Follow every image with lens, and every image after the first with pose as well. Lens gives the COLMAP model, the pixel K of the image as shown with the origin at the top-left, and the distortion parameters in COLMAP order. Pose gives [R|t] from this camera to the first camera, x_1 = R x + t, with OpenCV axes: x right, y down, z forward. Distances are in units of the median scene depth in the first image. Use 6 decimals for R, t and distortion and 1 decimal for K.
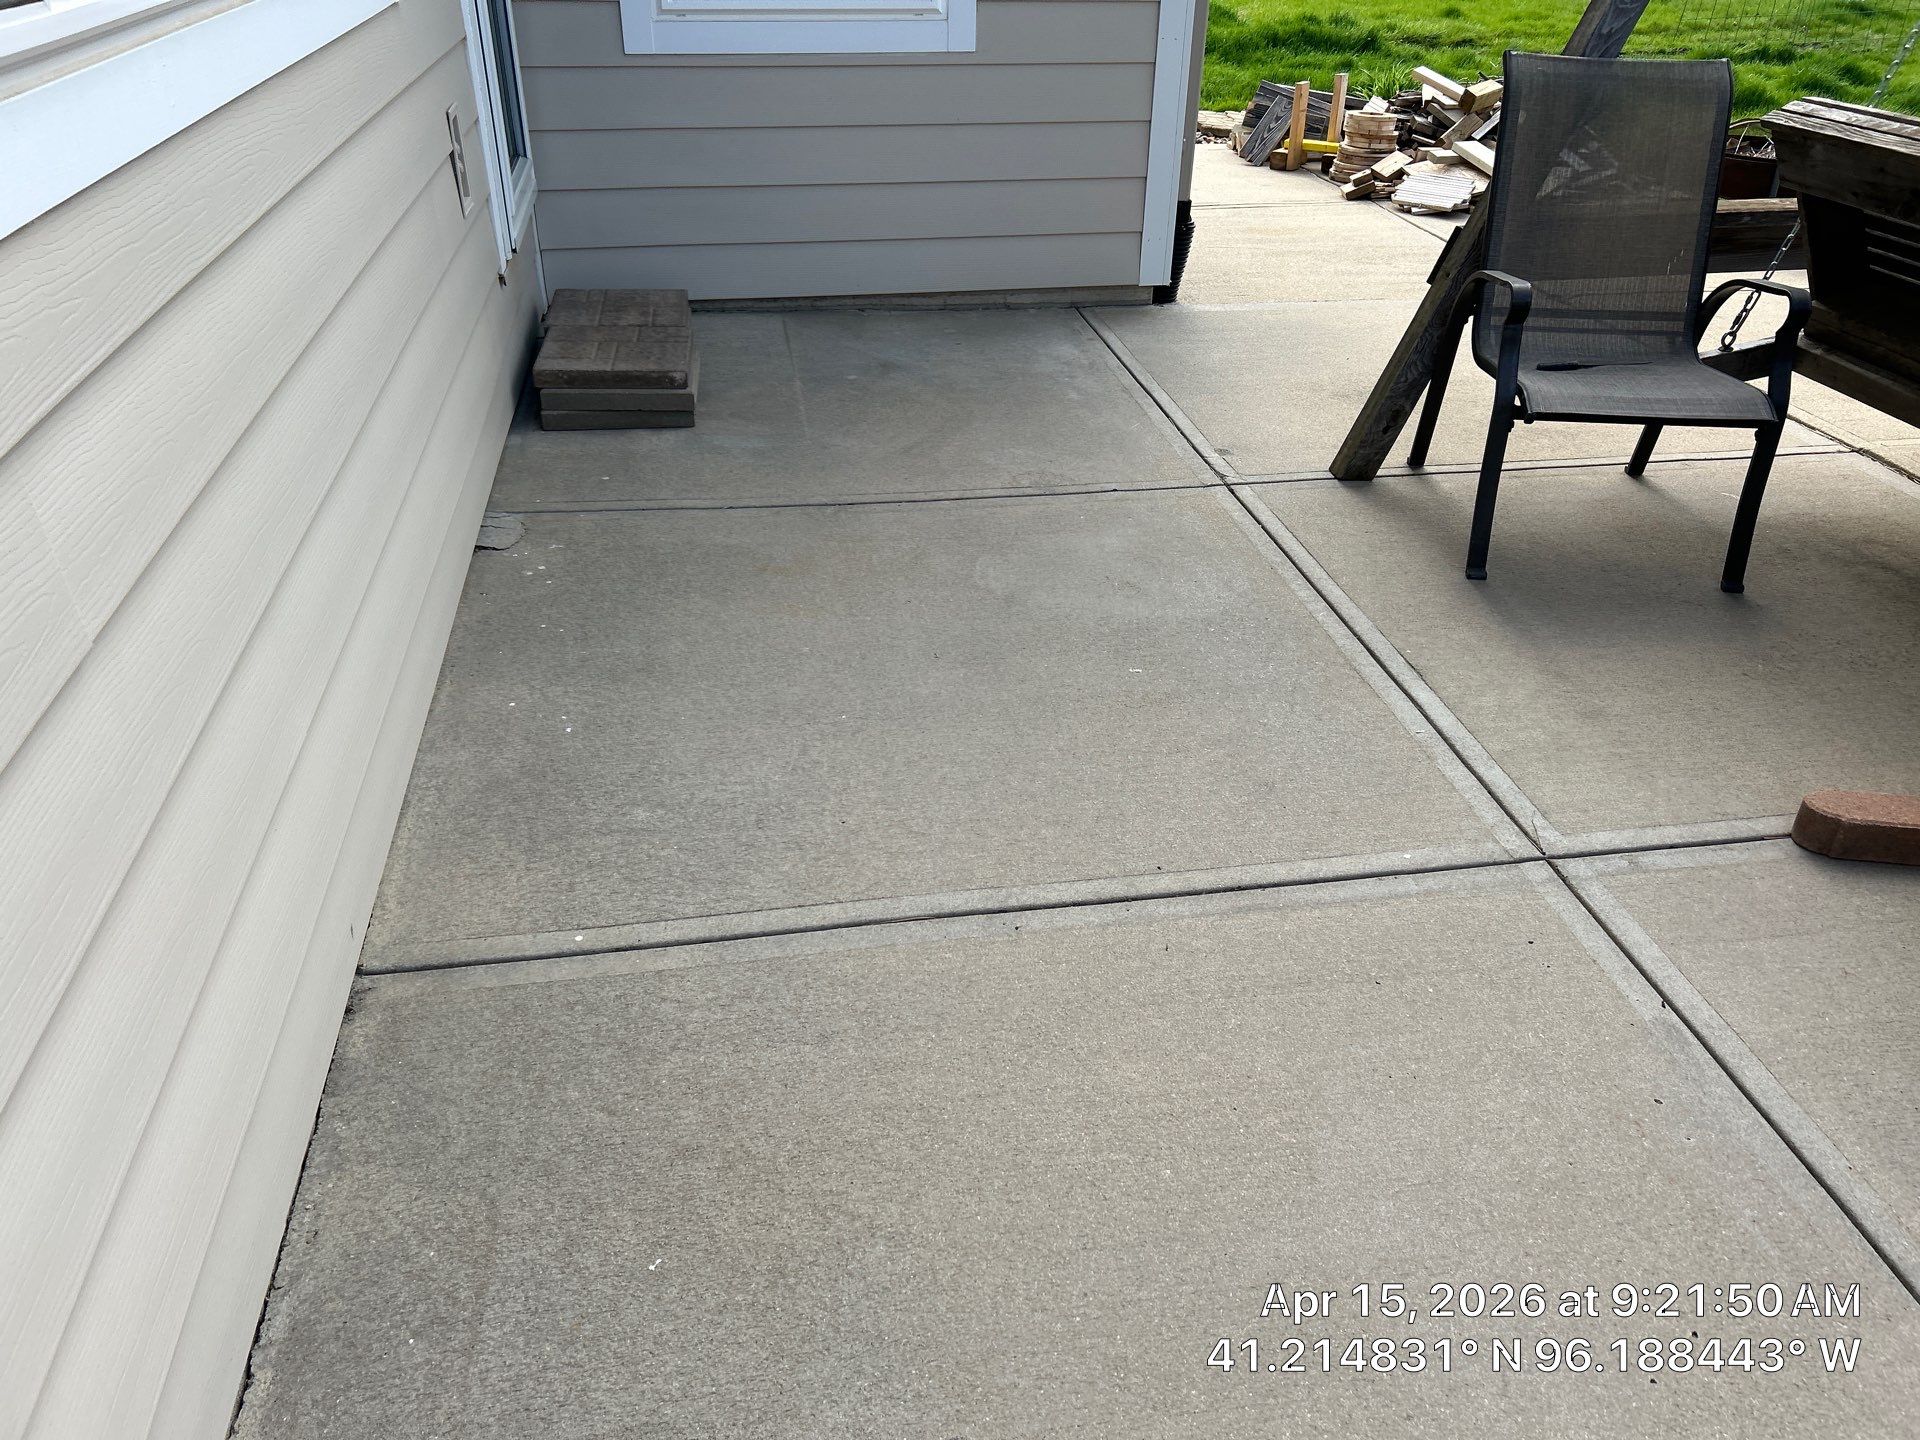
lens RADIAL K [[1455.5, 0, 974.2], [0, 1455.5, 722.6], [0, 0, 1]] dist [0.047255, -0.055476]
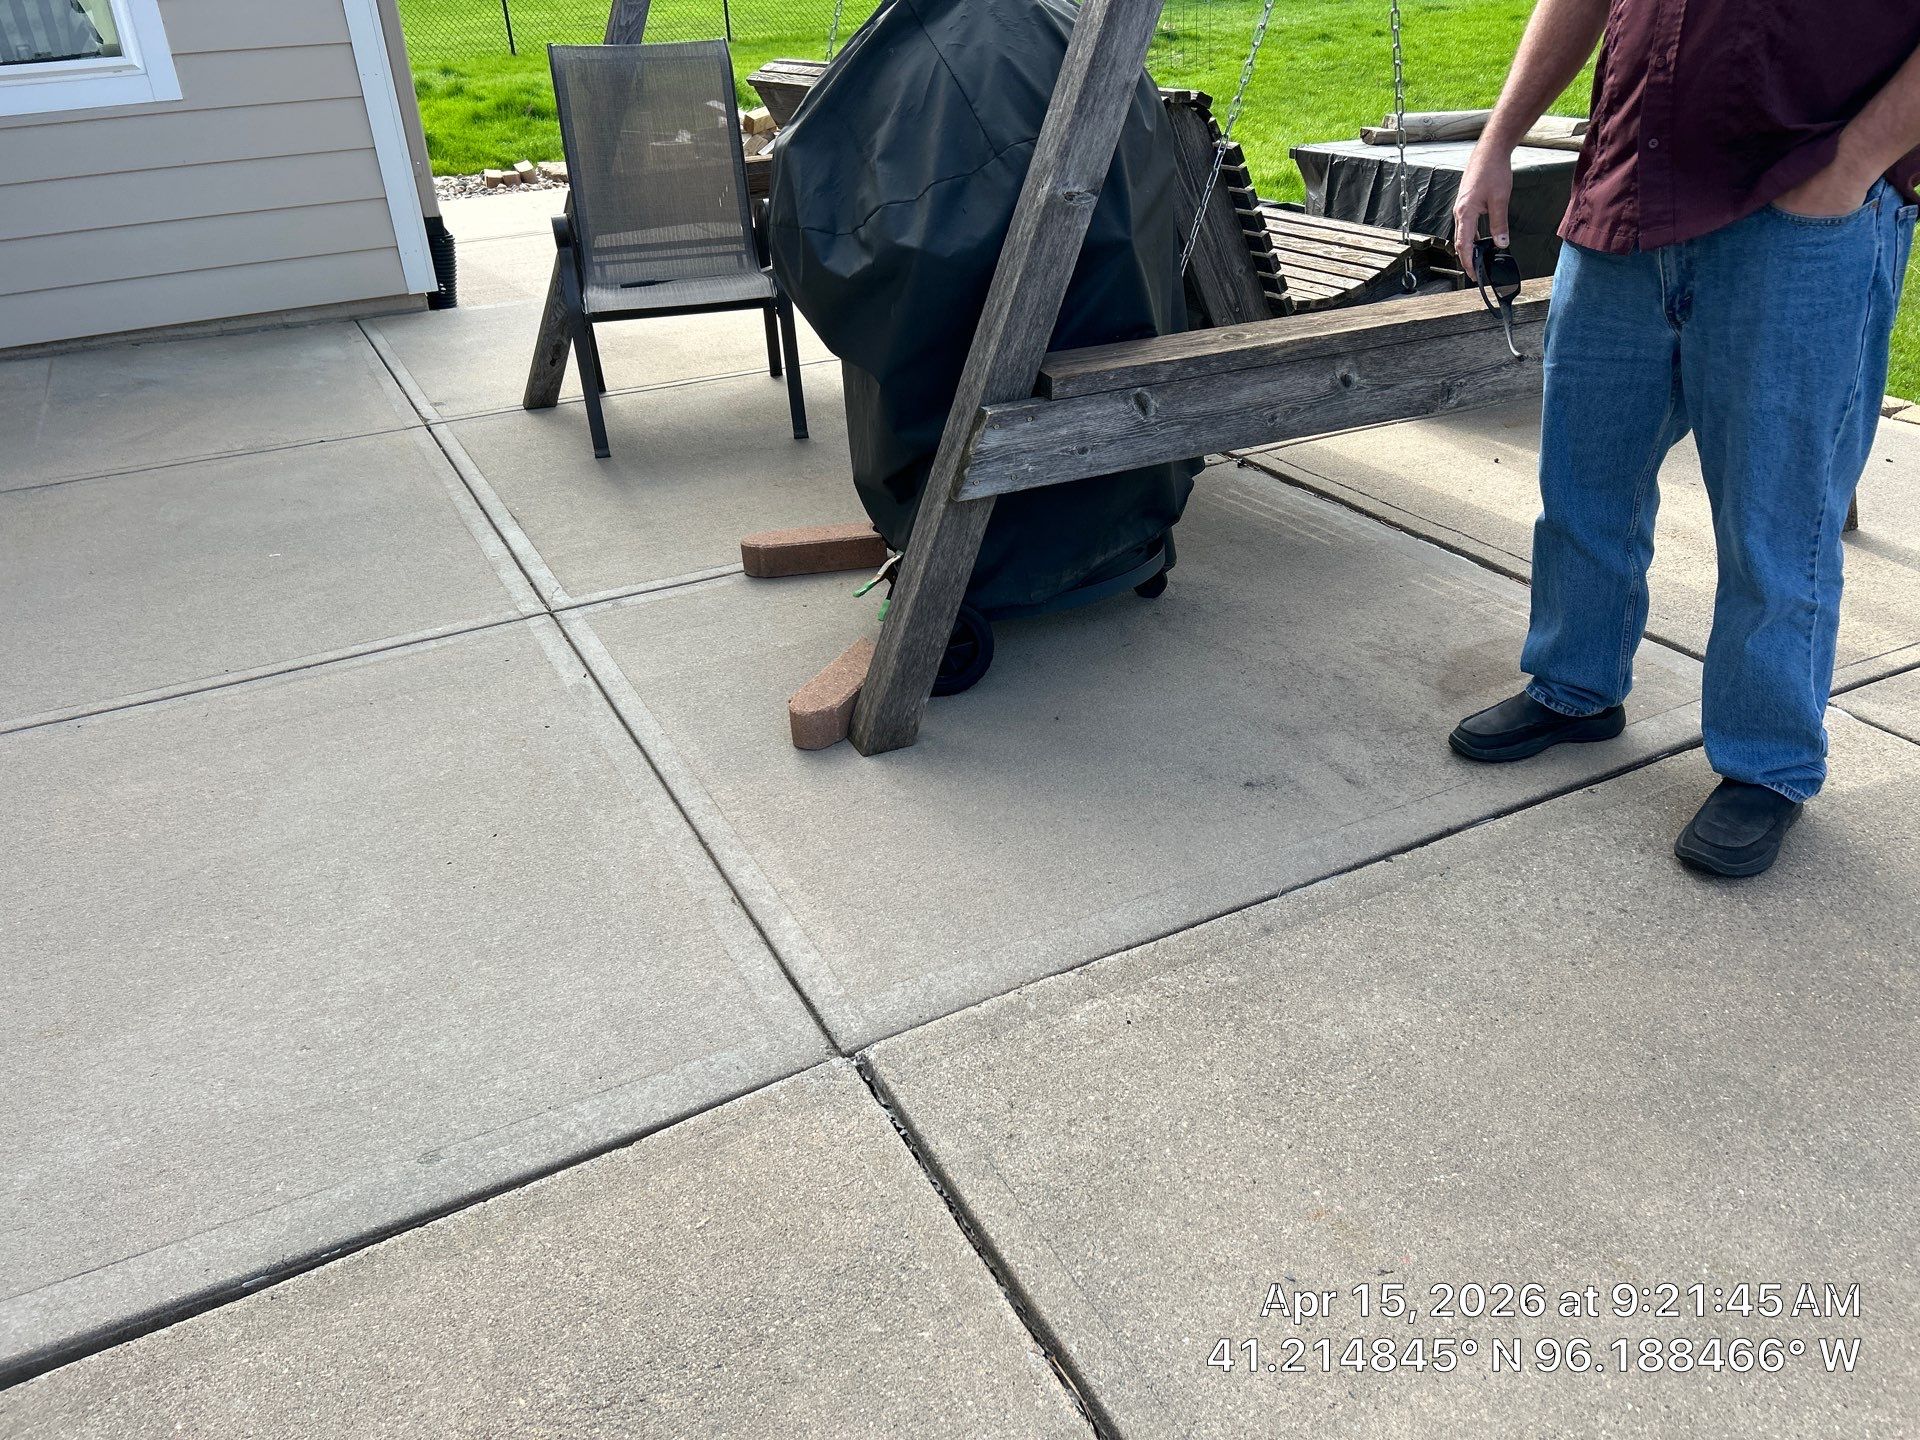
lens RADIAL K [[1419.5, 0, 985.1], [0, 1419.5, 745.0], [0, 0, 1]] dist [0.051280, -0.061188]
pose [[0.949554, -0.198604, 0.242700, 0.303015], [0.205654, 0.978617, -0.003799, 0.209853], [-0.236756, 0.053520, 0.970094, -0.240865]]
